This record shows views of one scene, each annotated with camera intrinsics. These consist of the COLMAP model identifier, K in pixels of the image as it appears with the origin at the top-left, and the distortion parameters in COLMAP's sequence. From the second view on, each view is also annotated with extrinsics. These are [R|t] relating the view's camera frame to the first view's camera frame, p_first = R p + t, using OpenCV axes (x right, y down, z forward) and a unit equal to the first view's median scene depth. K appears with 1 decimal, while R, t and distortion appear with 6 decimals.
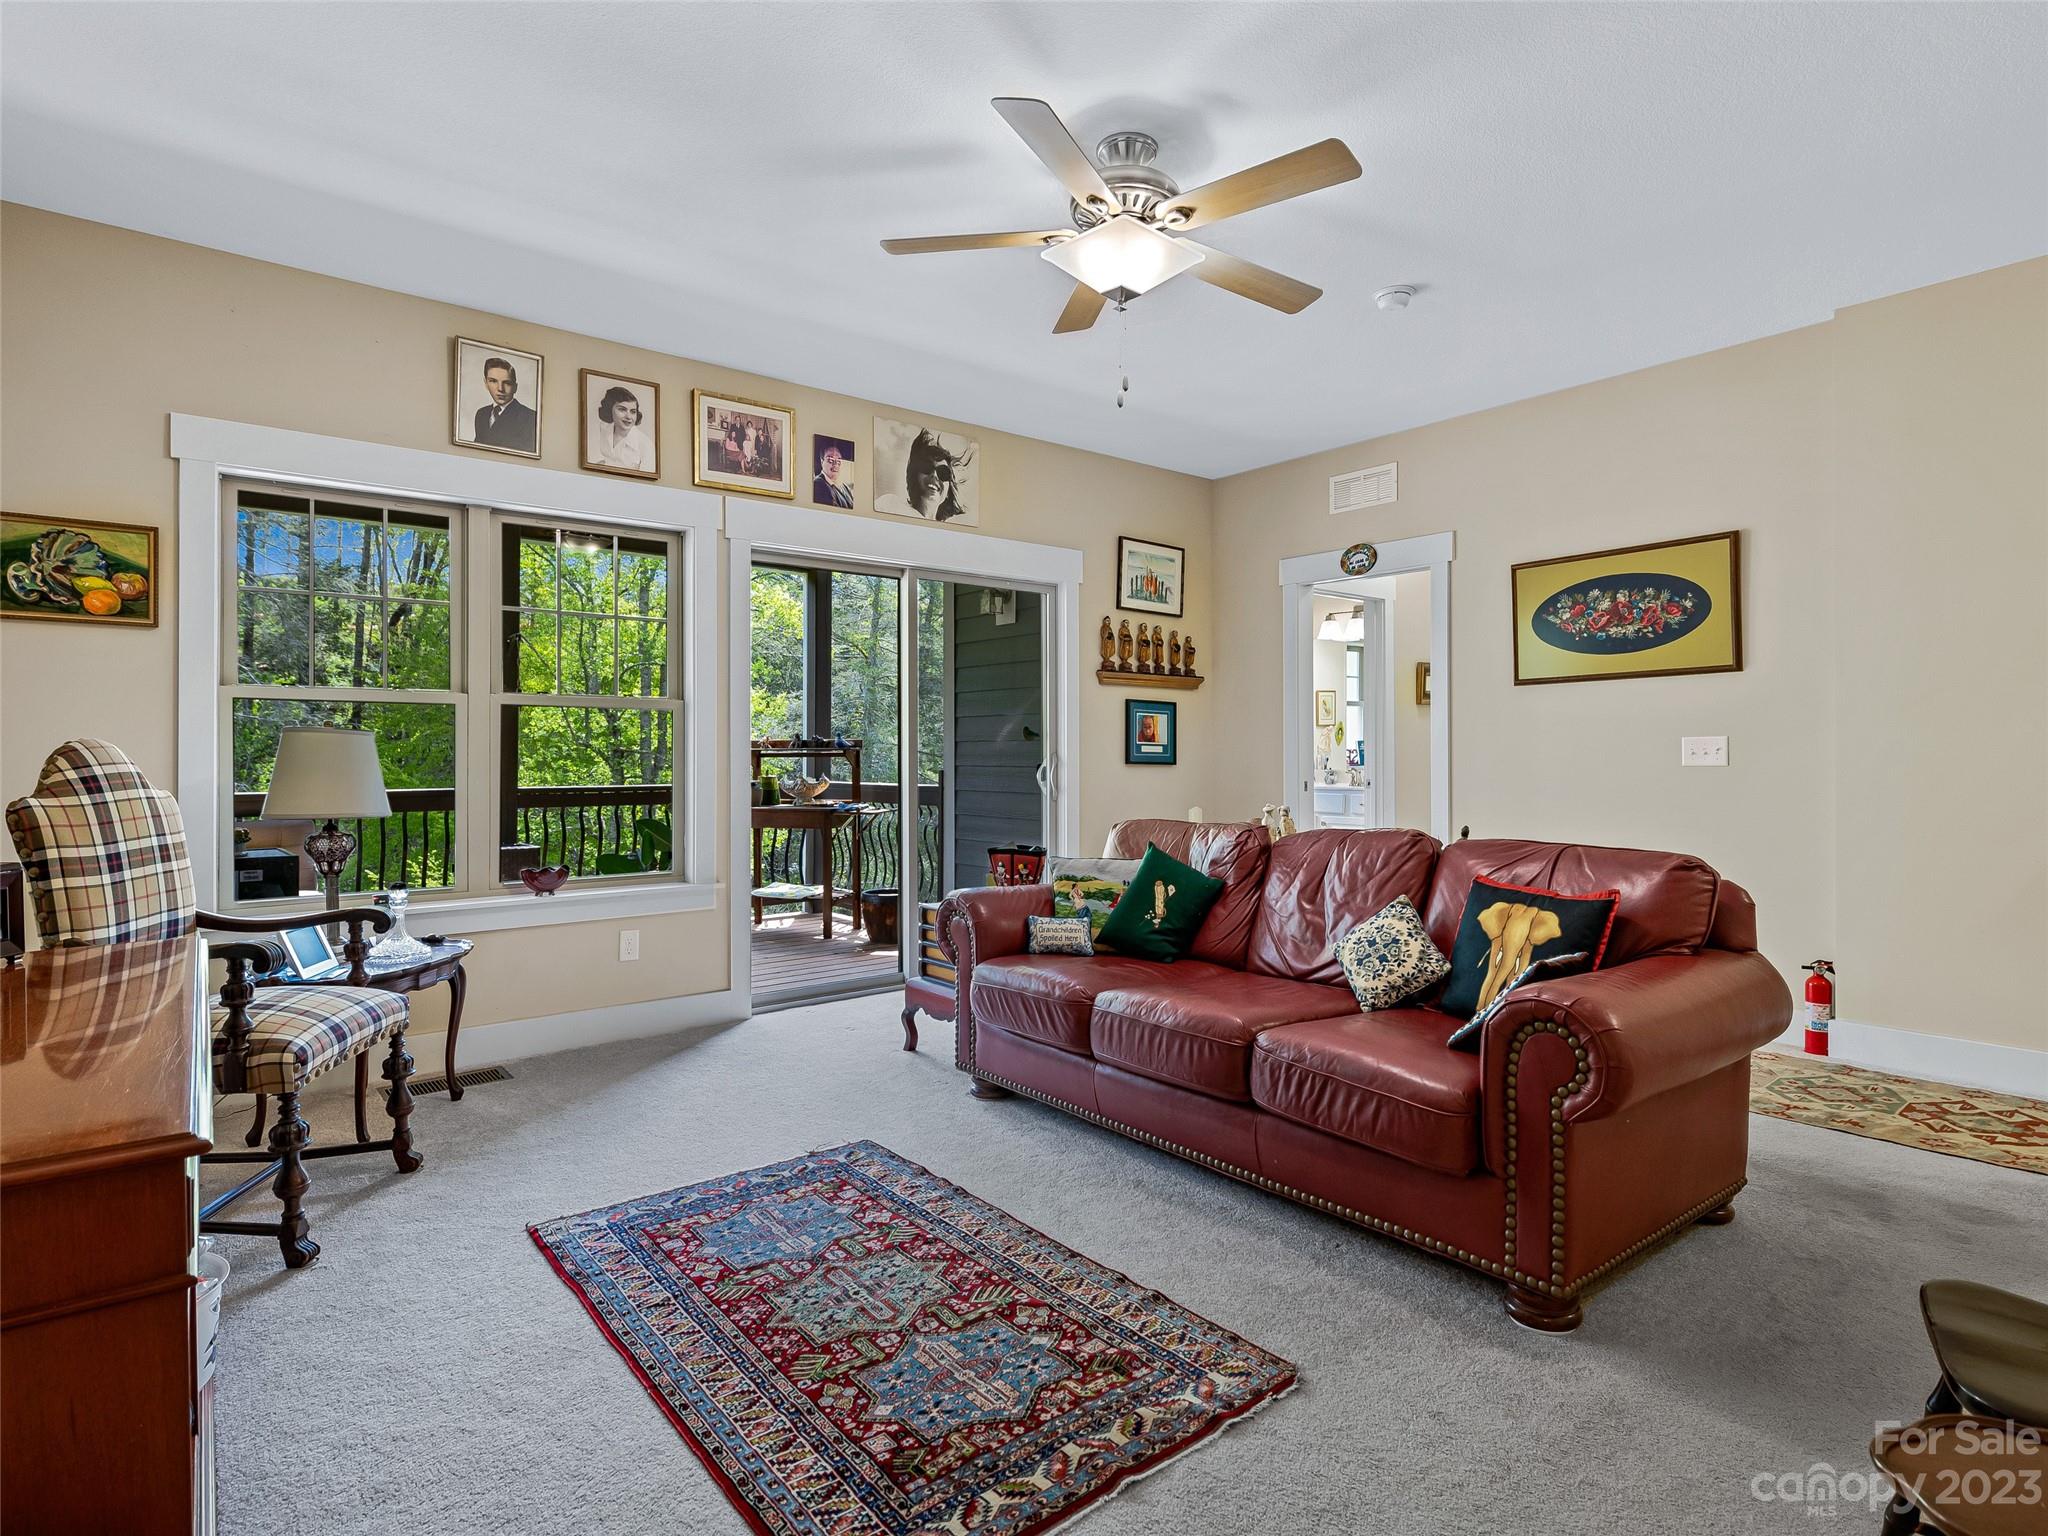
lens RADIAL K [[1105.4, 0, 965.5], [0, 1105.4, 759.8], [0, 0, 1]] dist [0.021662, 0.000211]
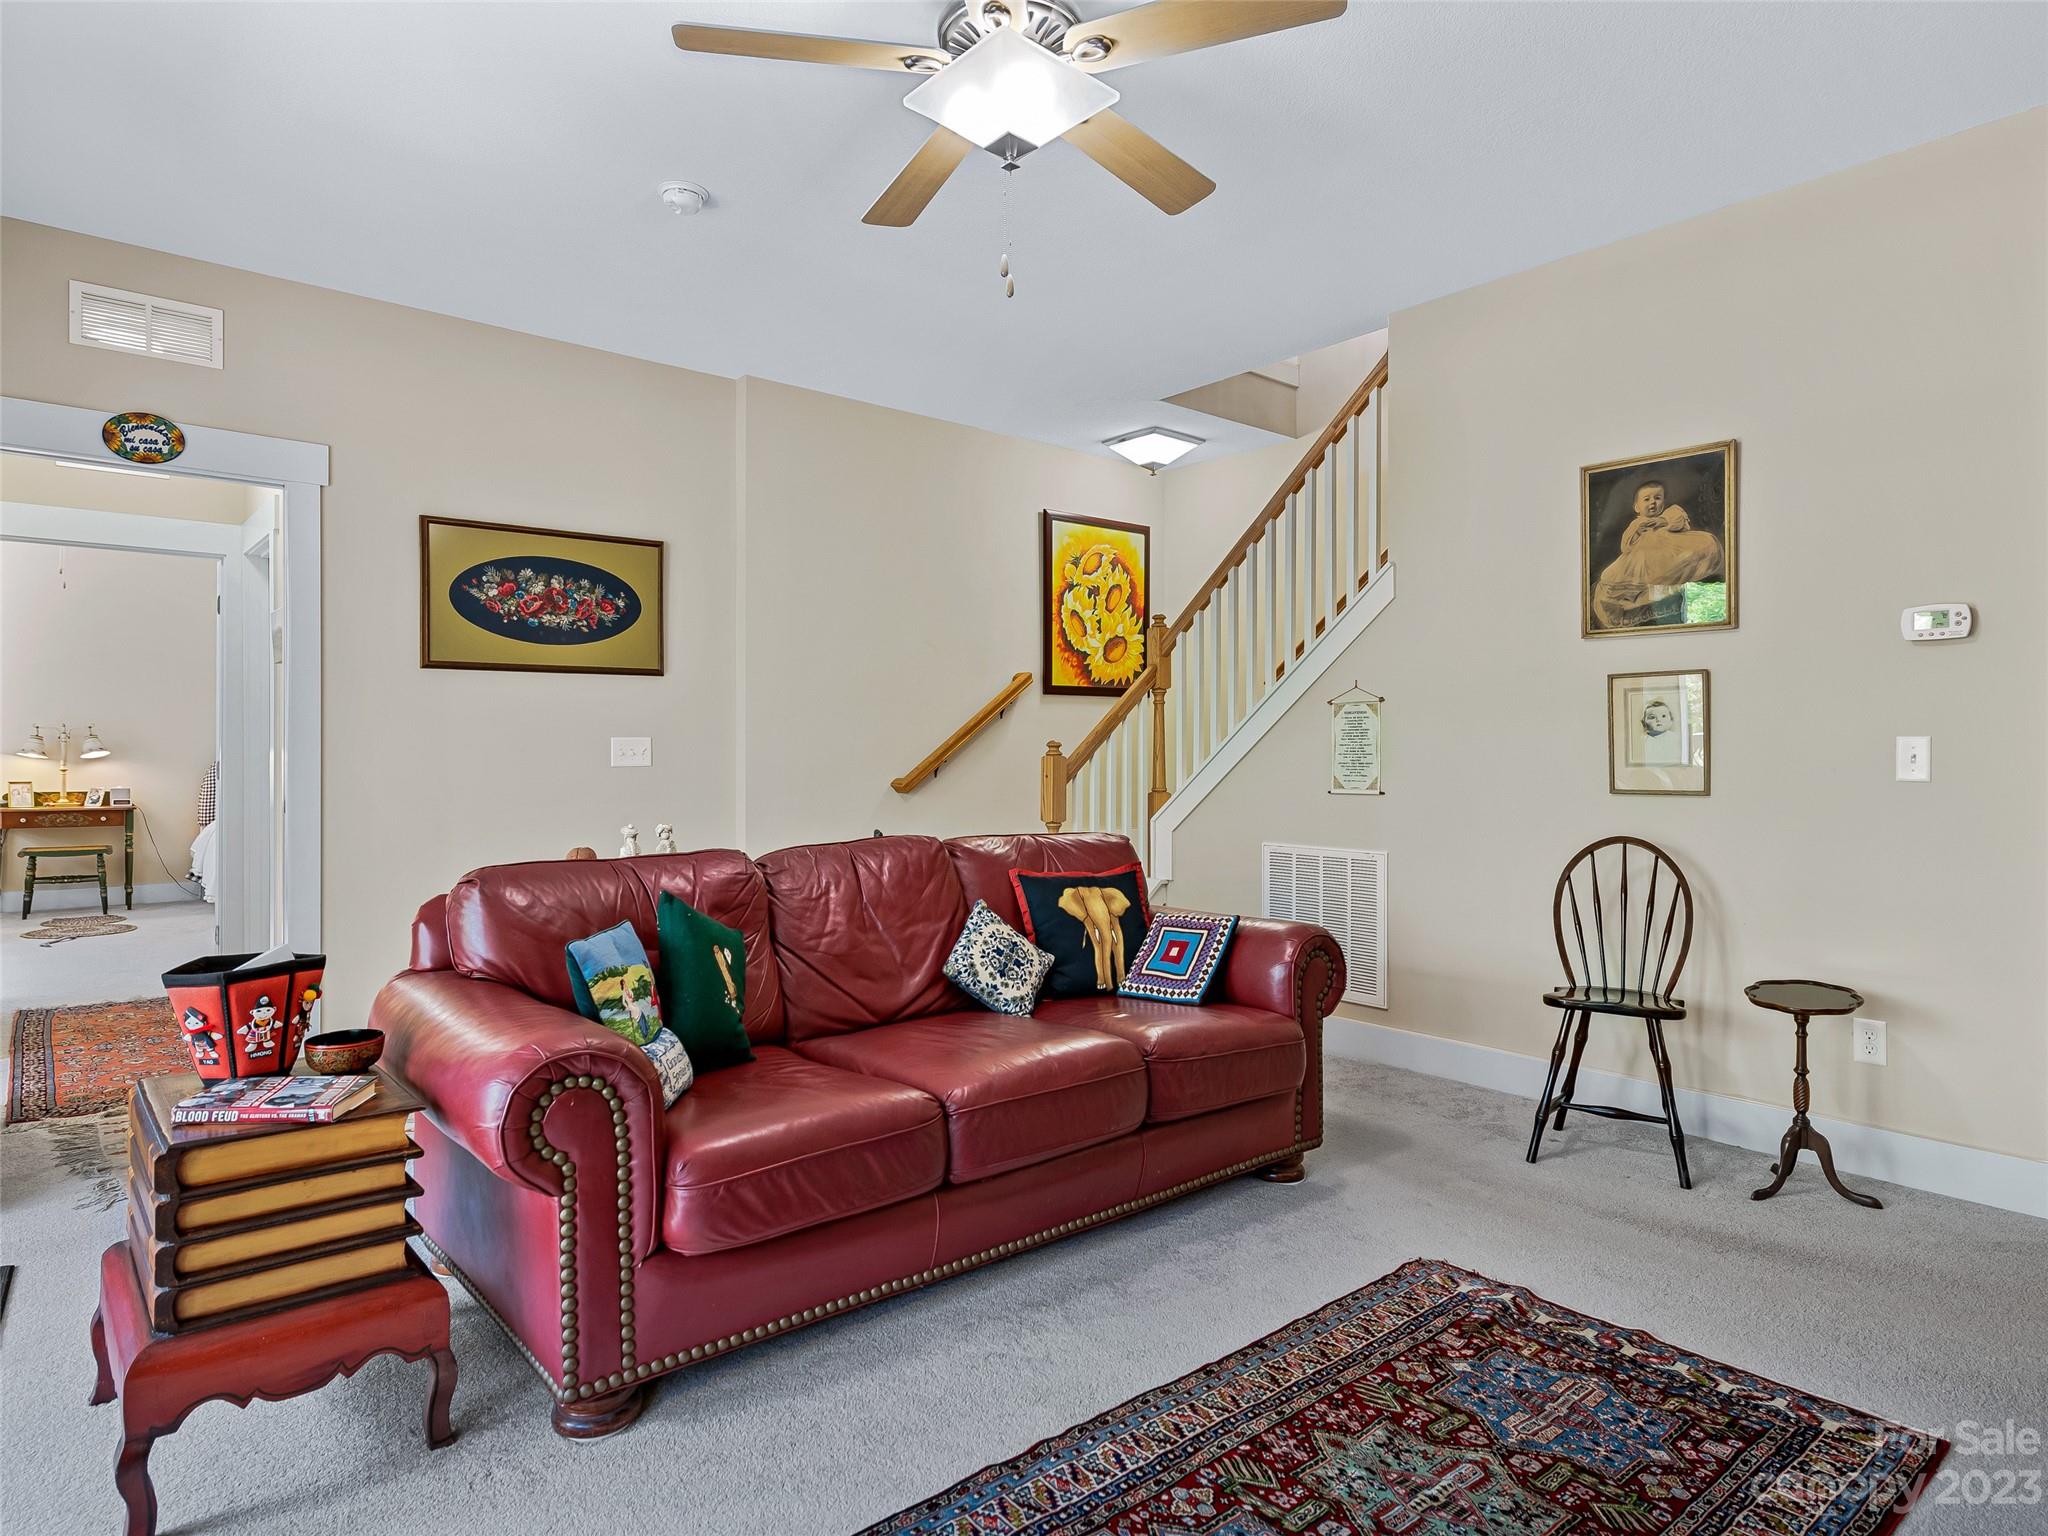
lens RADIAL K [[1246.6, 0, 1018.5], [0, 1246.6, 761.3], [0, 0, 1]] dist [0.001471, -0.001546]
pose [[-0.077945, -0.004298, 0.996948, -0.691923], [0.002085, 0.999988, 0.004474, -0.004540], [-0.996955, 0.002428, -0.077935, 1.039317]]
